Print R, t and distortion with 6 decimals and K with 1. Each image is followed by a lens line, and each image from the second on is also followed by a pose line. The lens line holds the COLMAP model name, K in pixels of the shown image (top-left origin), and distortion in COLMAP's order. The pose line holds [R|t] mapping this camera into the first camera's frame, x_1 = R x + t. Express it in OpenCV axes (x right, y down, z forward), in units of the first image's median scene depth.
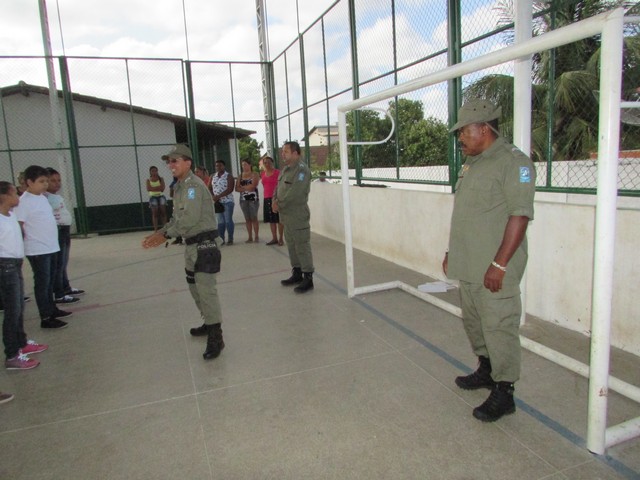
lens RADIAL K [[461.0, 0, 325.0], [0, 461.0, 236.7], [0, 0, 1]] dist [-0.027655, -0.000750]
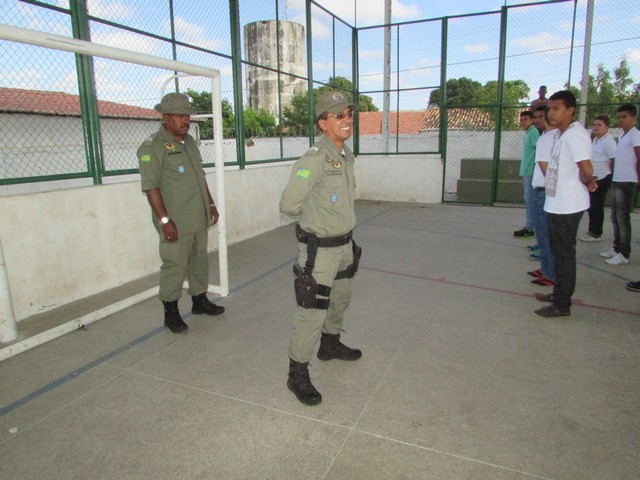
lens RADIAL K [[451.7, 0, 330.0], [0, 451.7, 241.3], [0, 0, 1]] dist [-0.007854, 0.001002]
pose [[-0.743350, -0.077782, 0.664365, -0.546302], [0.153585, 0.946834, 0.282697, -0.122810], [-0.651032, 0.312179, -0.691883, 1.089344]]
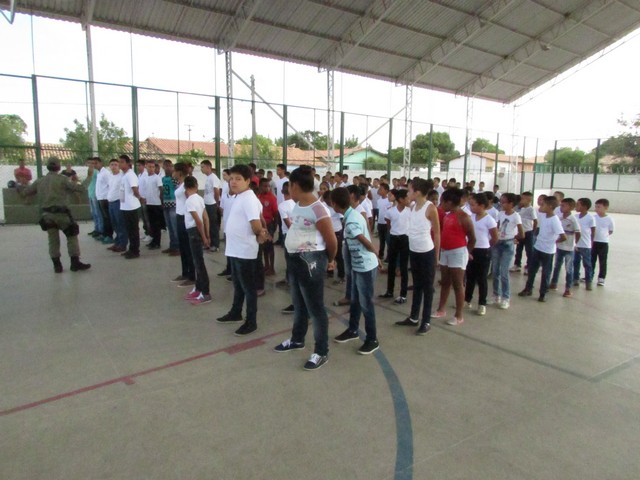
lens RADIAL K [[461.0, 0, 325.0], [0, 461.0, 236.7], [0, 0, 1]] dist [-0.027655, -0.000750]
pose [[-0.962707, 0.071210, -0.261006, -0.567390], [-0.005599, 0.959288, 0.282373, -0.180660], [0.270488, 0.273304, -0.923115, 1.468551]]
